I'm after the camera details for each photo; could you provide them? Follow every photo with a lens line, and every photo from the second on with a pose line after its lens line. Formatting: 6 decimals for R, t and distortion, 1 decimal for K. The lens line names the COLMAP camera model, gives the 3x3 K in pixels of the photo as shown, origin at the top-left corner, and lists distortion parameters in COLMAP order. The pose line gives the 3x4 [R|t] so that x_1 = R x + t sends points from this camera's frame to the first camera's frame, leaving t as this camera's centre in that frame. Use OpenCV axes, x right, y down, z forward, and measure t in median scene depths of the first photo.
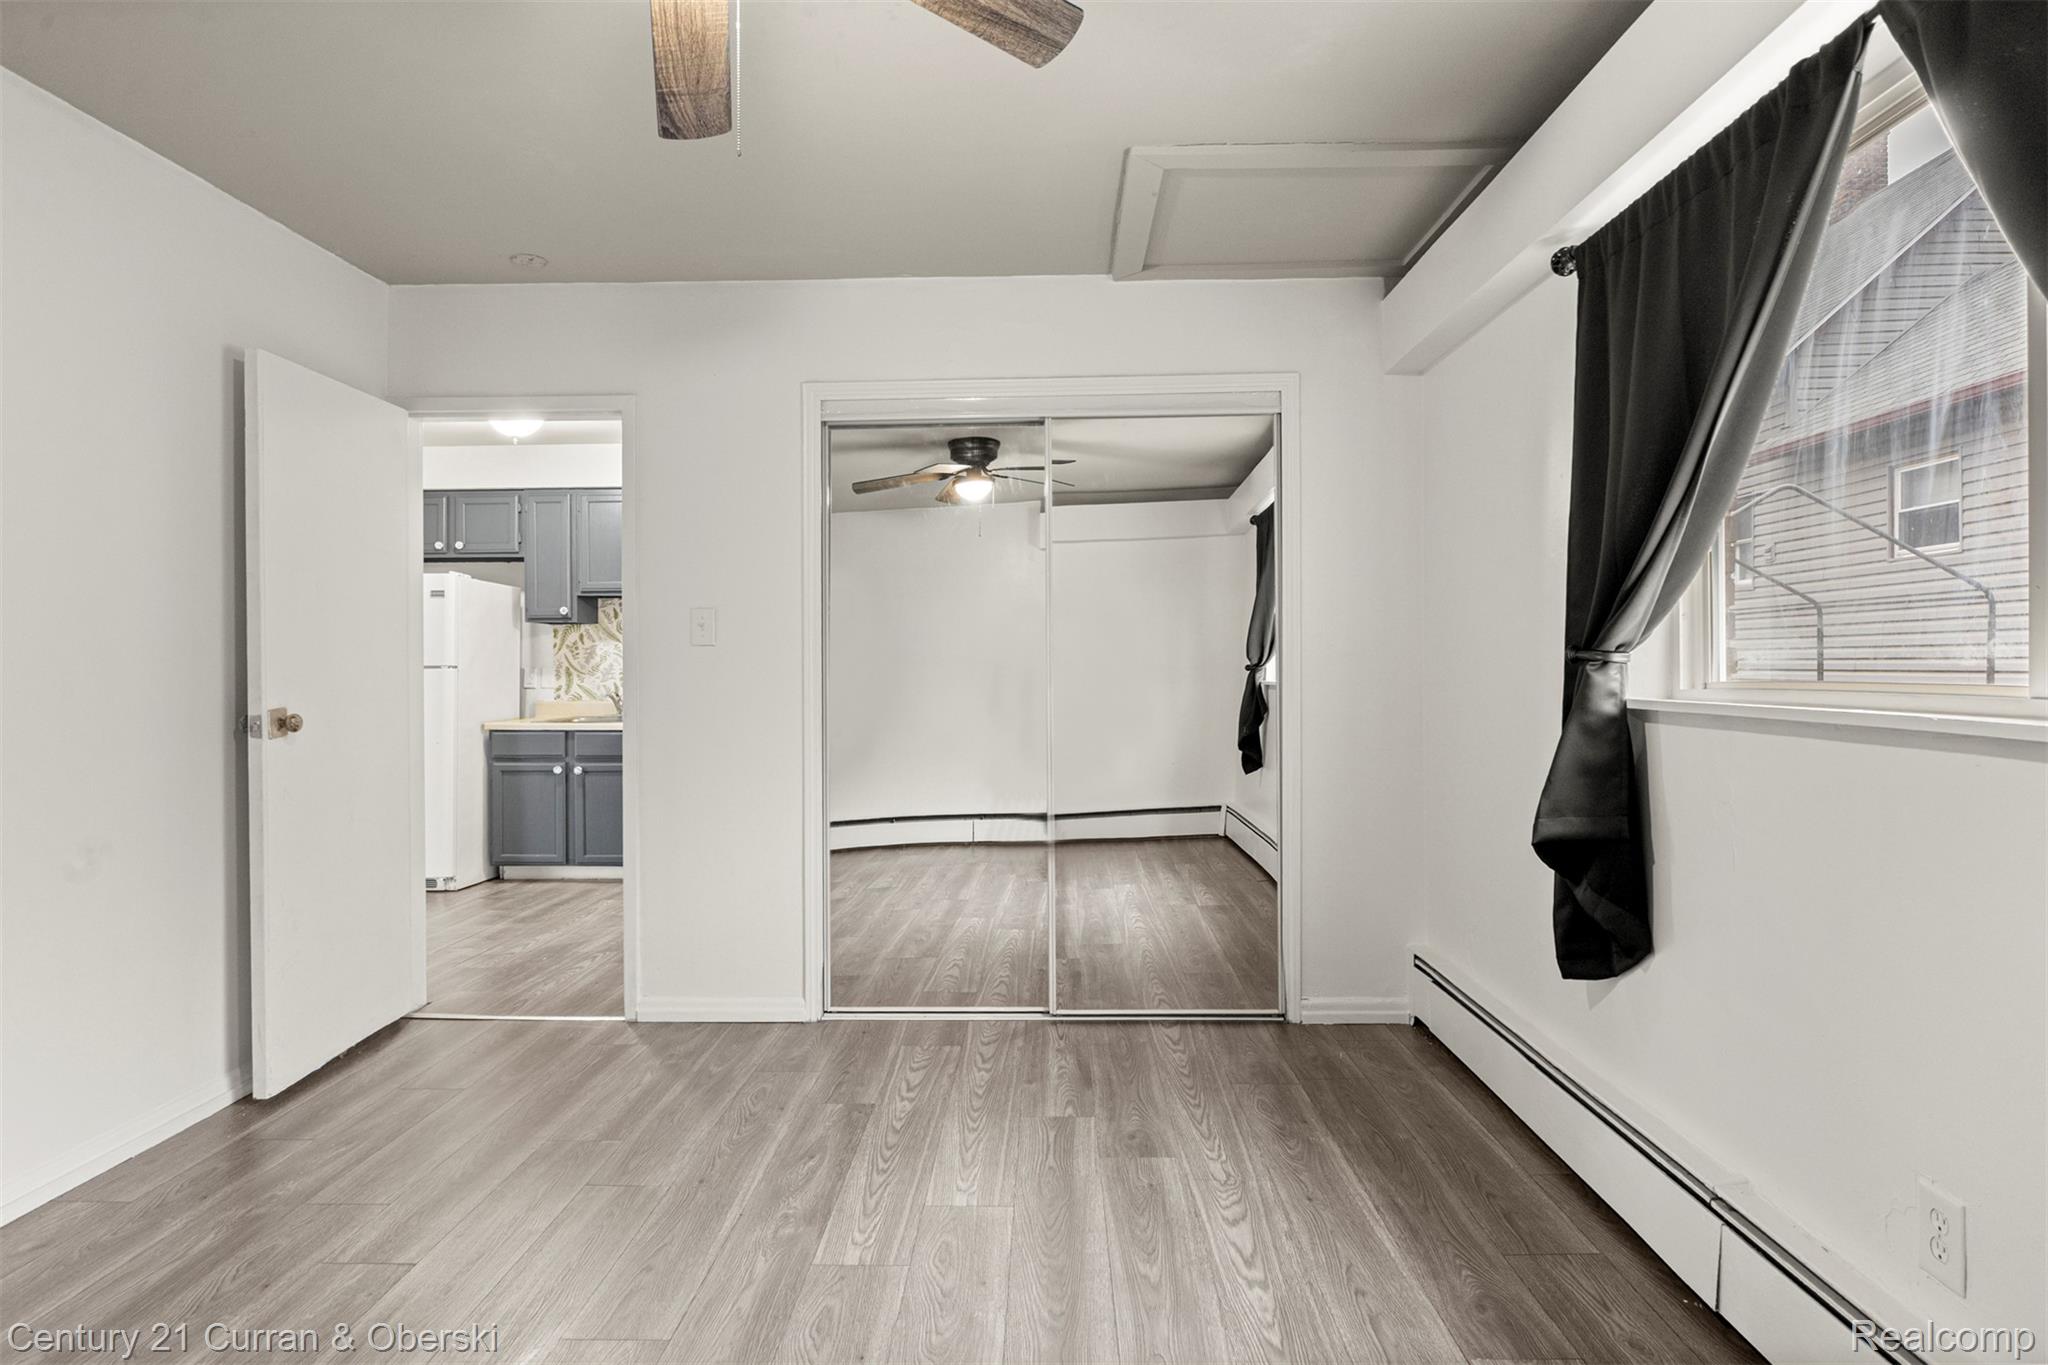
lens RADIAL K [[1113.2, 0, 1039.8], [0, 1113.2, 661.2], [0, 0, 1]] dist [-0.012332, 0.005599]
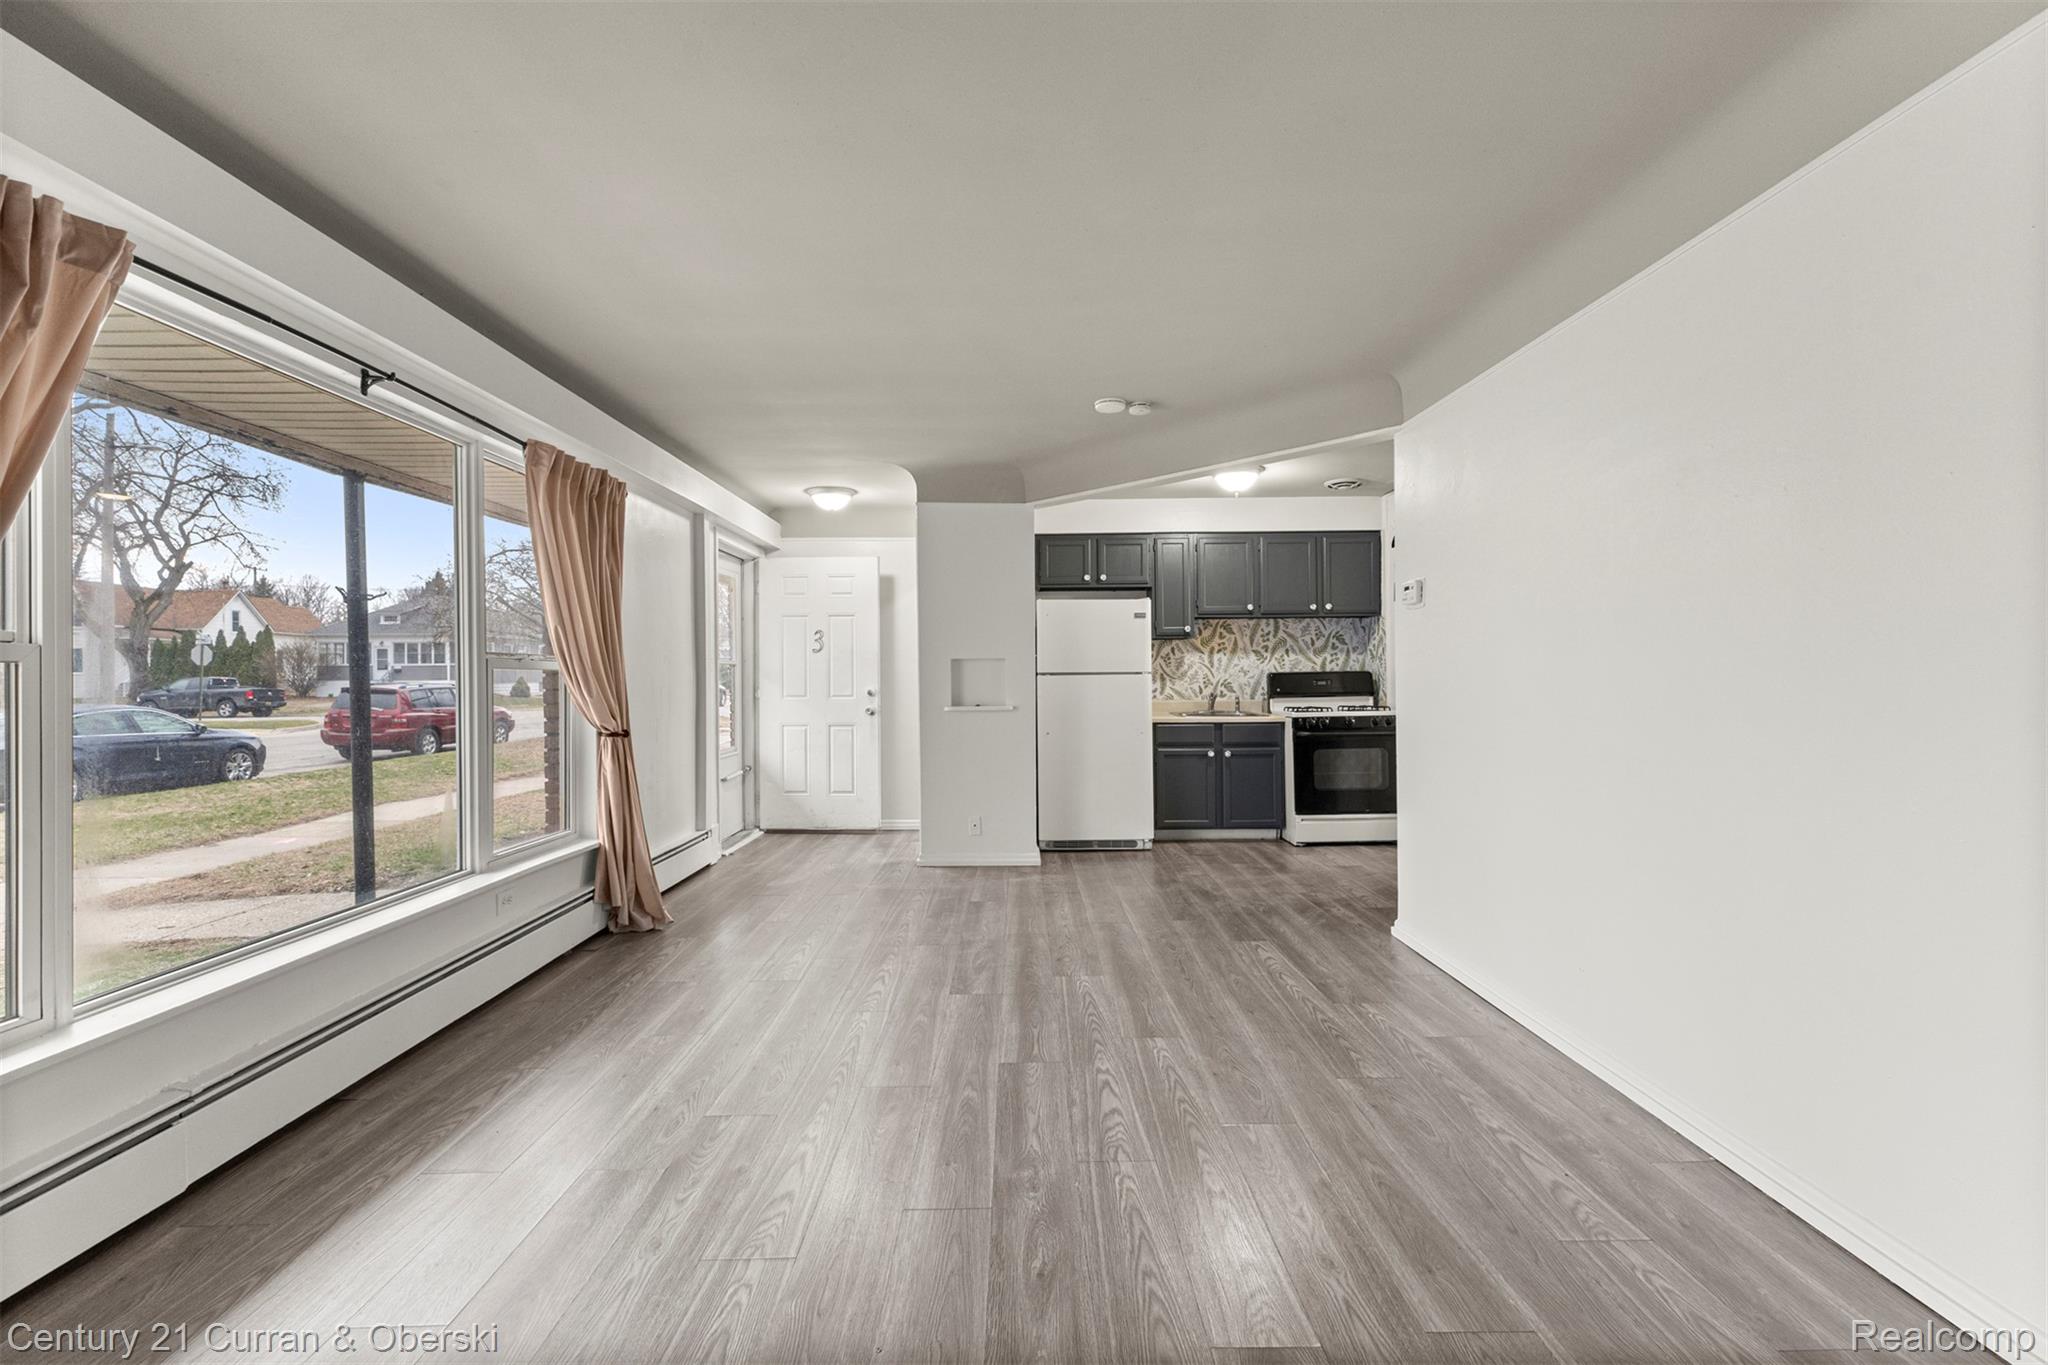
lens RADIAL K [[888.6, 0, 1019.6], [0, 888.6, 674.3], [0, 0, 1]] dist [0.005210, 0.000423]
pose [[0.999922, -0.005328, 0.011254, -0.665404], [0.005279, 0.999976, 0.004445, 0.001111], [-0.011277, -0.004385, 0.999927, -0.016564]]
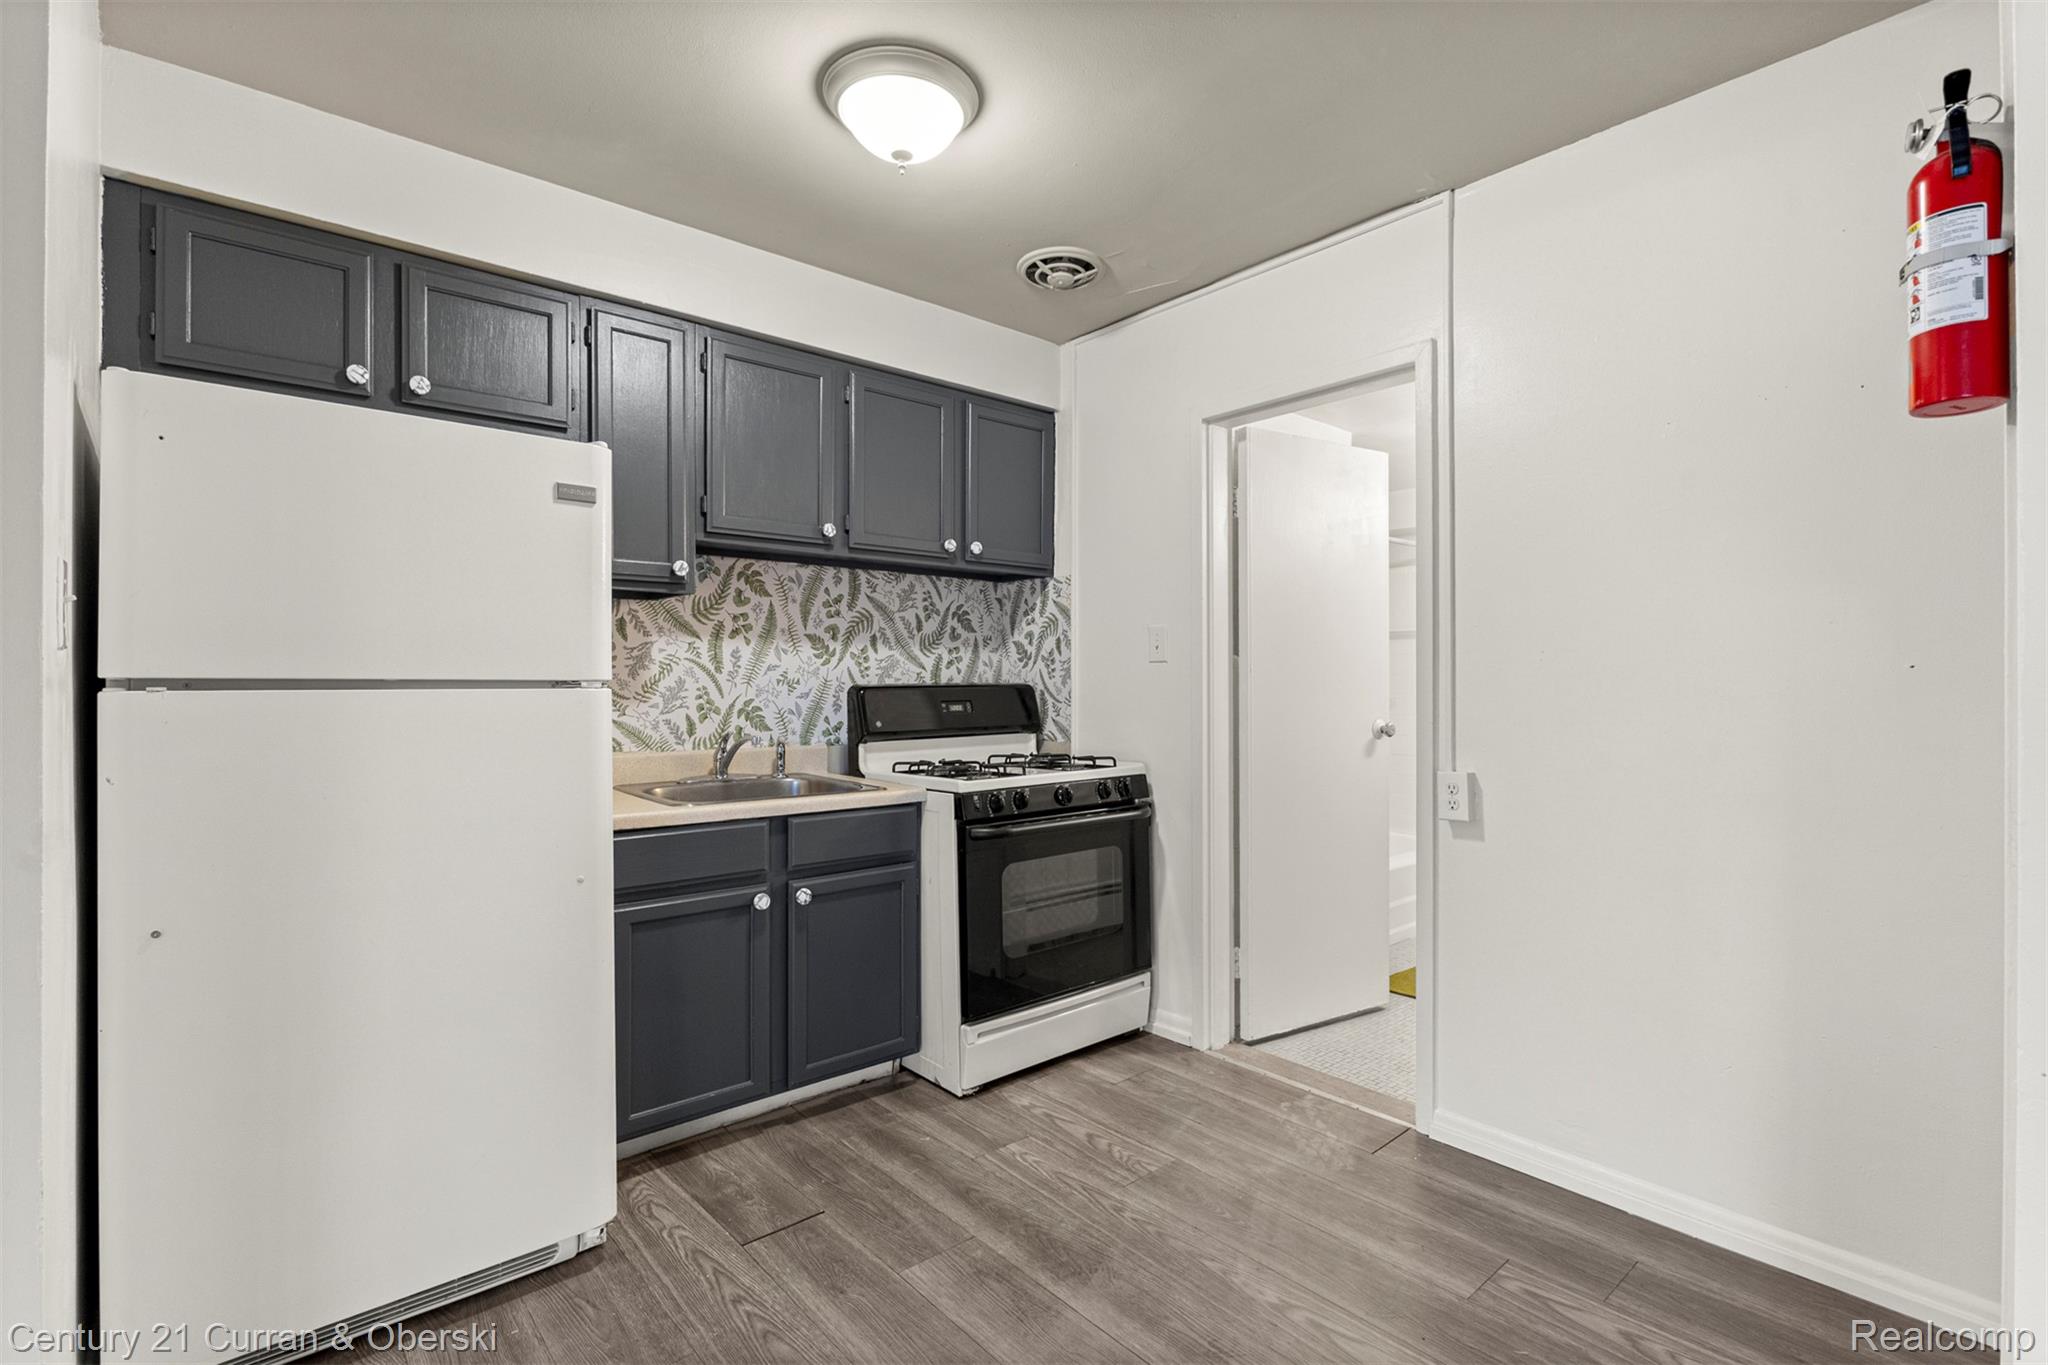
lens RADIAL K [[941.0, 0, 1031.7], [0, 941.0, 682.7], [0, 0, 1]] dist [0.003808, -0.004571]
pose [[0.750002, 0.003969, 0.661423, -0.614769], [-0.005126, 0.999987, -0.000189, 0.003787], [-0.661415, -0.003249, 0.750013, 0.622920]]
